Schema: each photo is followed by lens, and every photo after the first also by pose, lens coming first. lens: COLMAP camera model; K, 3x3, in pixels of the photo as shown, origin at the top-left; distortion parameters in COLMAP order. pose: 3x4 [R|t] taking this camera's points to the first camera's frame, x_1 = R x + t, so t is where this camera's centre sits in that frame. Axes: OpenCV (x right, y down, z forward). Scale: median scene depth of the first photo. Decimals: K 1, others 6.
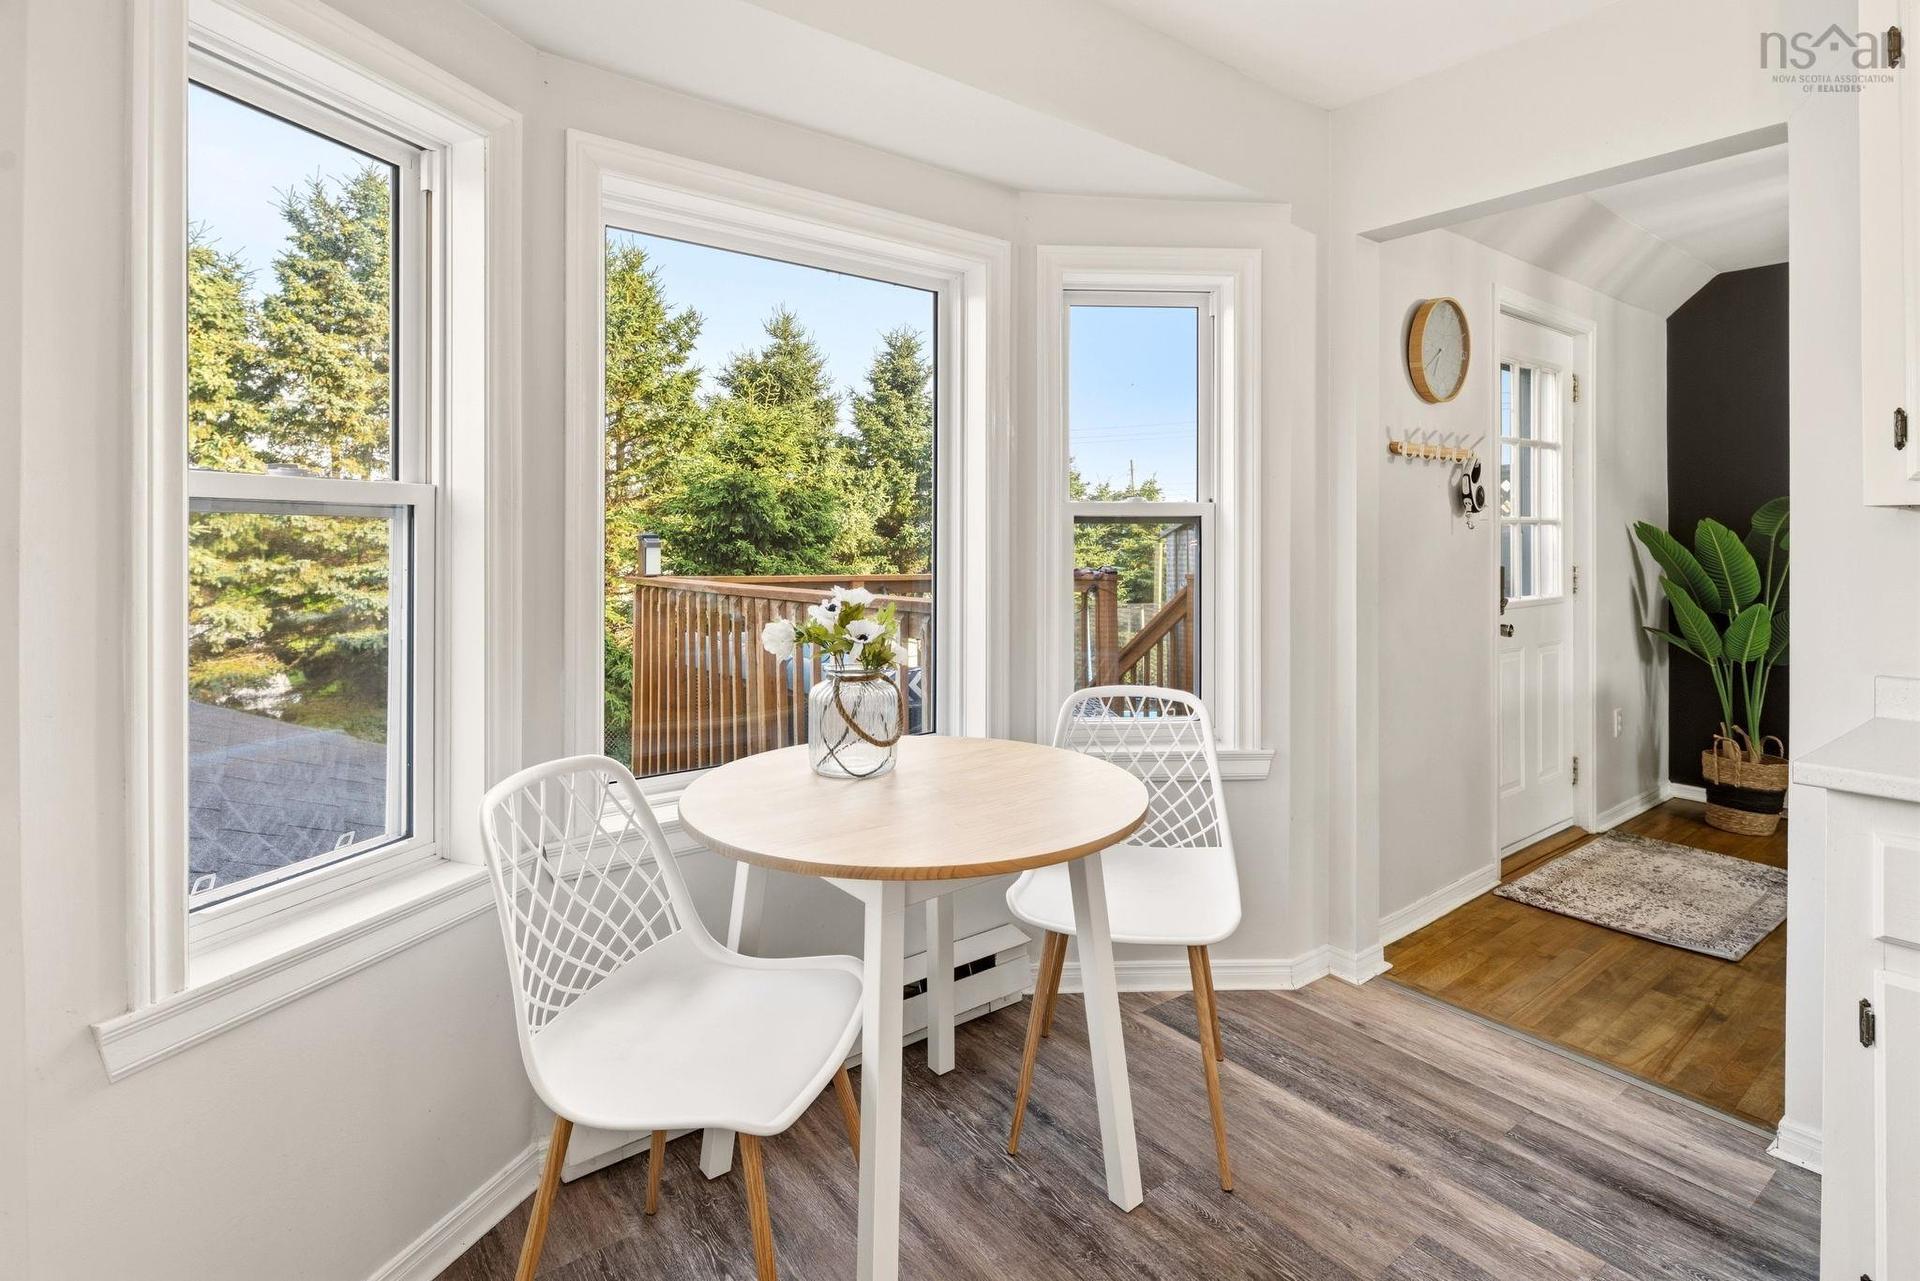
lens RADIAL K [[942.0, 0, 961.2], [0, 942.0, 590.7], [0, 0, 1]] dist [-0.000435, -0.003620]
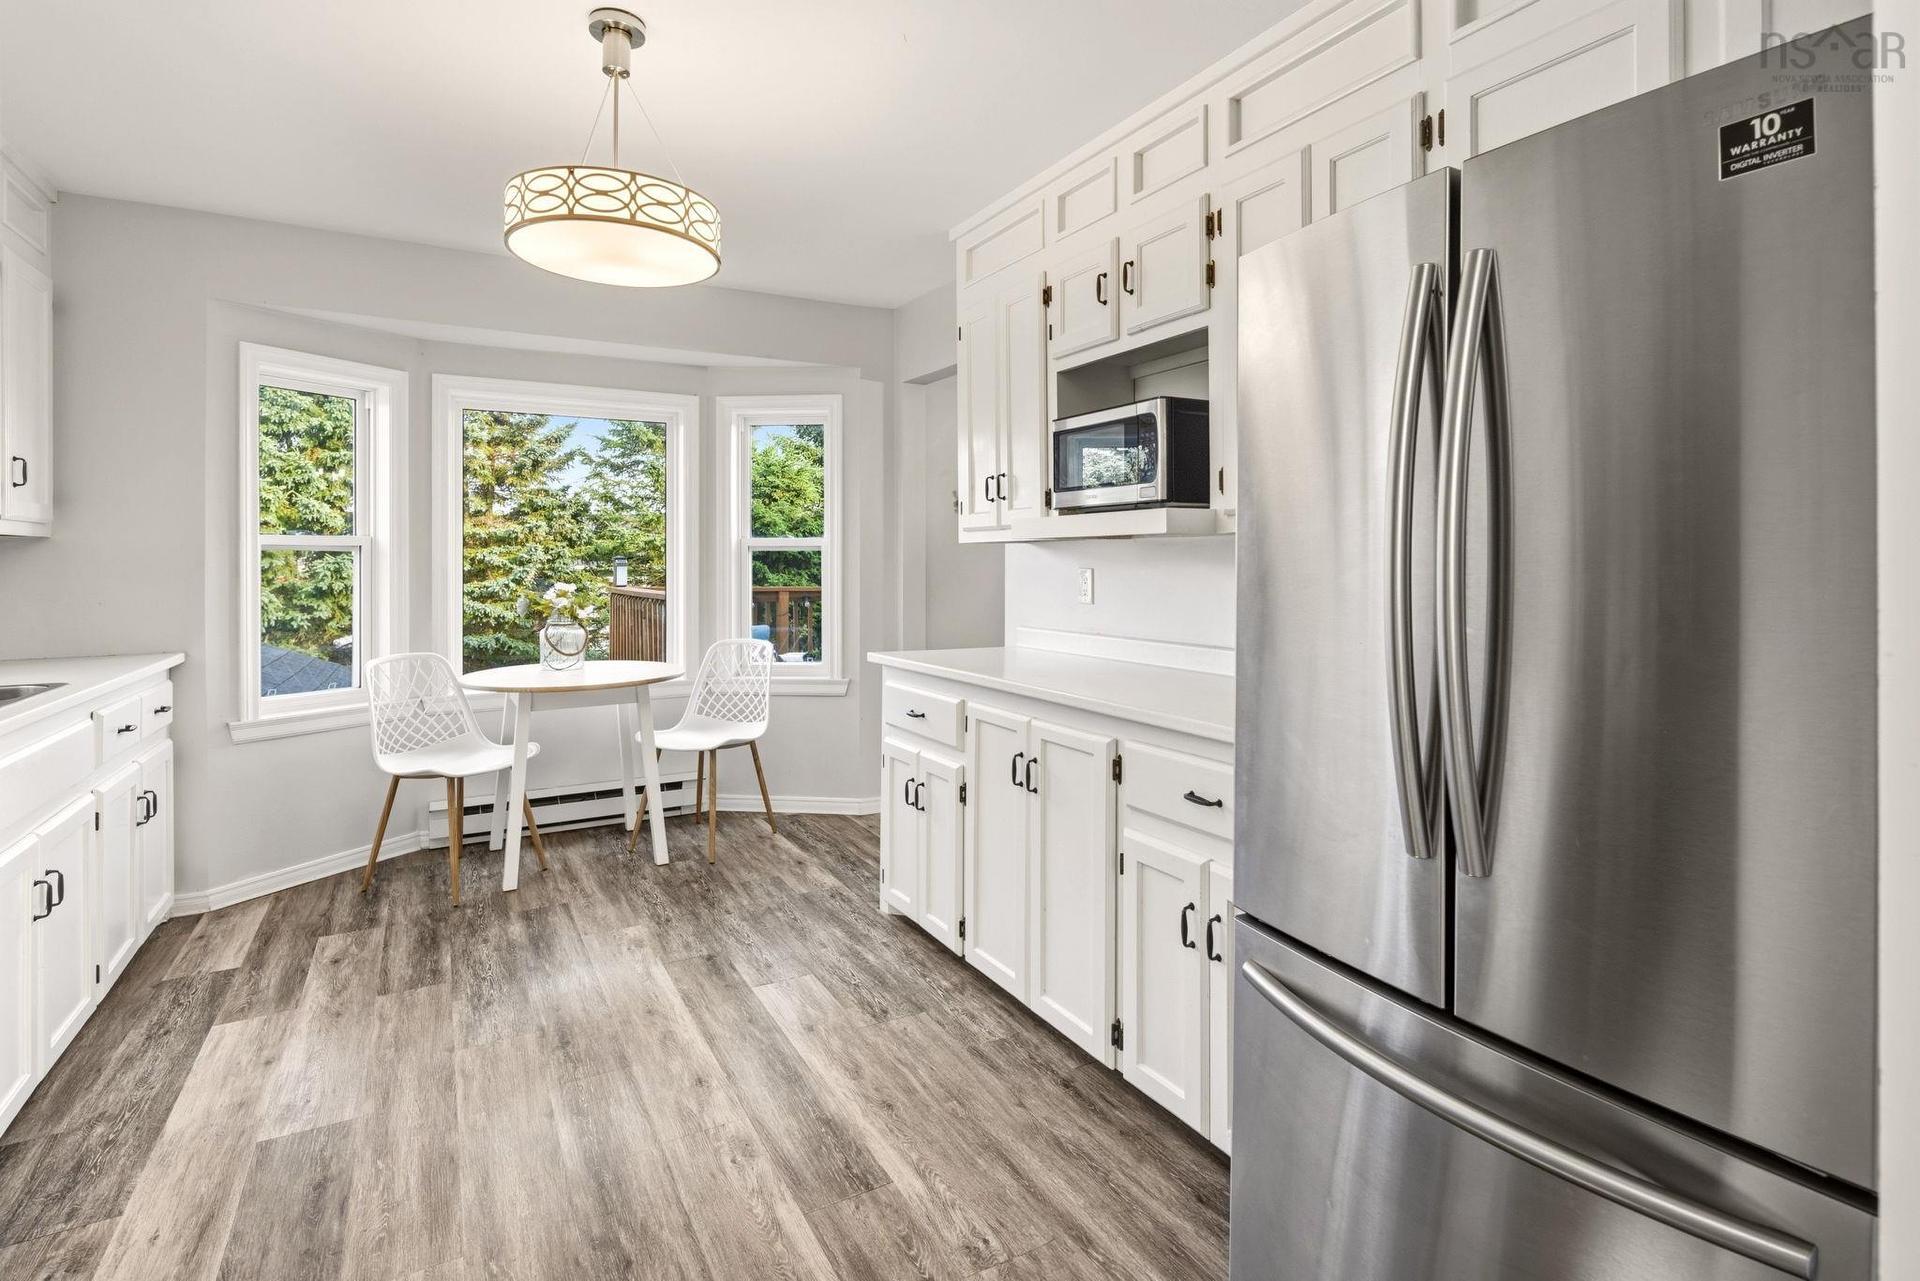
lens RADIAL K [[942.0, 0, 956.0], [0, 942.0, 622.6], [0, 0, 1]] dist [-0.000435, -0.003620]
pose [[0.990181, 0.007851, -0.139572, 0.737580], [-0.006352, 0.999917, 0.011180, 0.040656], [0.139648, -0.010184, 0.990149, -0.675974]]
